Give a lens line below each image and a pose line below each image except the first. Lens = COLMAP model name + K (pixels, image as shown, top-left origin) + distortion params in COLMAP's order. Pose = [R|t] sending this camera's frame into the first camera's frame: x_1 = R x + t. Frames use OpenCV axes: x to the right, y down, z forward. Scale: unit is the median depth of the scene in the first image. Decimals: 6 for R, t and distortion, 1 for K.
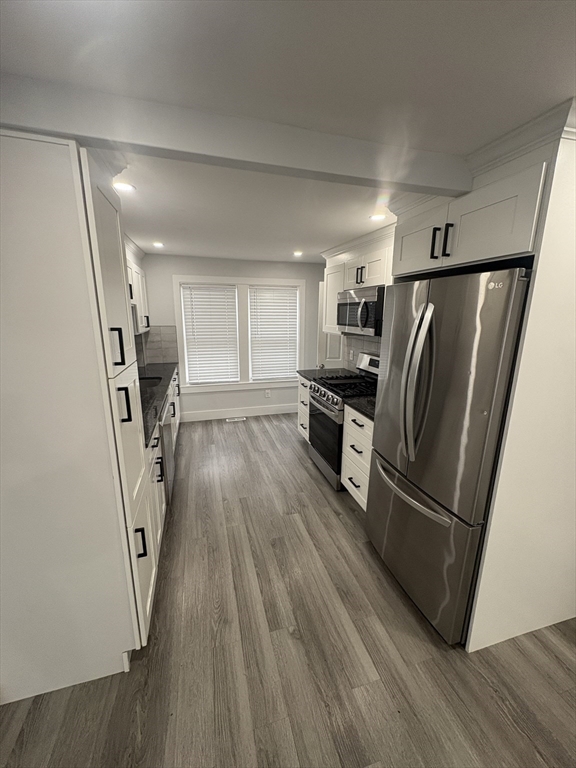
lens RADIAL K [[305.4, 0, 288.8], [0, 305.4, 382.8], [0, 0, 1]] dist [-0.000474, 0.000179]
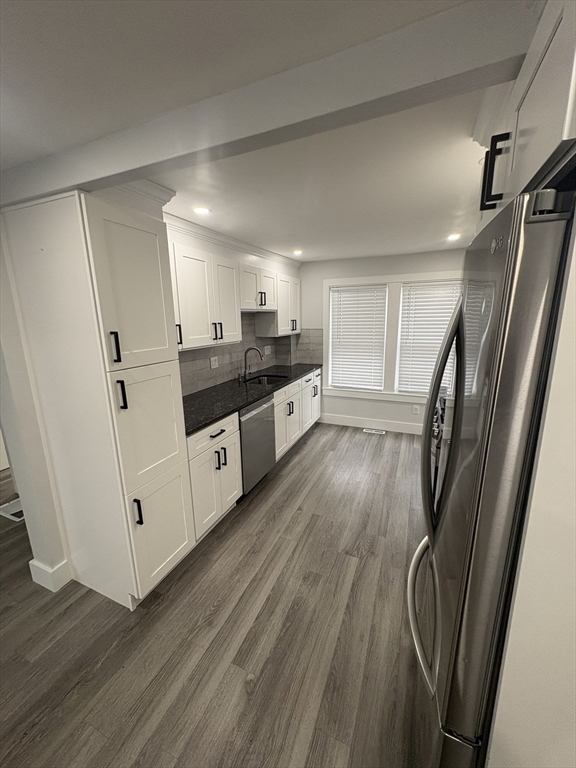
lens RADIAL K [[305.4, 0, 287.3], [0, 305.4, 383.2], [0, 0, 1]] dist [-0.000474, 0.000179]
pose [[0.768038, 0.116198, -0.629774, 0.309677], [-0.120442, 0.992062, 0.036158, -0.041374], [0.628976, 0.048081, 0.775936, 0.198389]]
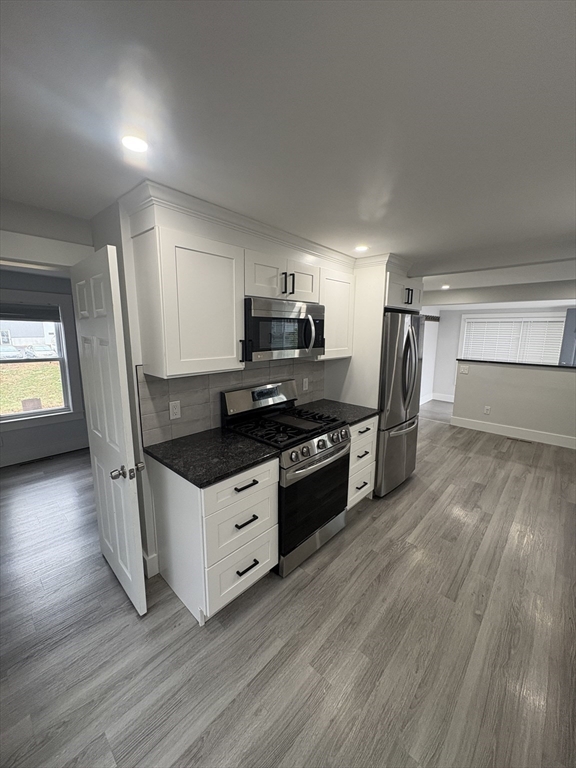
lens RADIAL K [[305.4, 0, 287.5], [0, 305.4, 380.2], [0, 0, 1]] dist [-0.000474, 0.000179]
pose [[-0.513947, -0.155893, 0.843538, -0.454370], [0.184718, 0.940167, 0.286295, -0.343664], [-0.837698, 0.302957, -0.454400, 1.427758]]
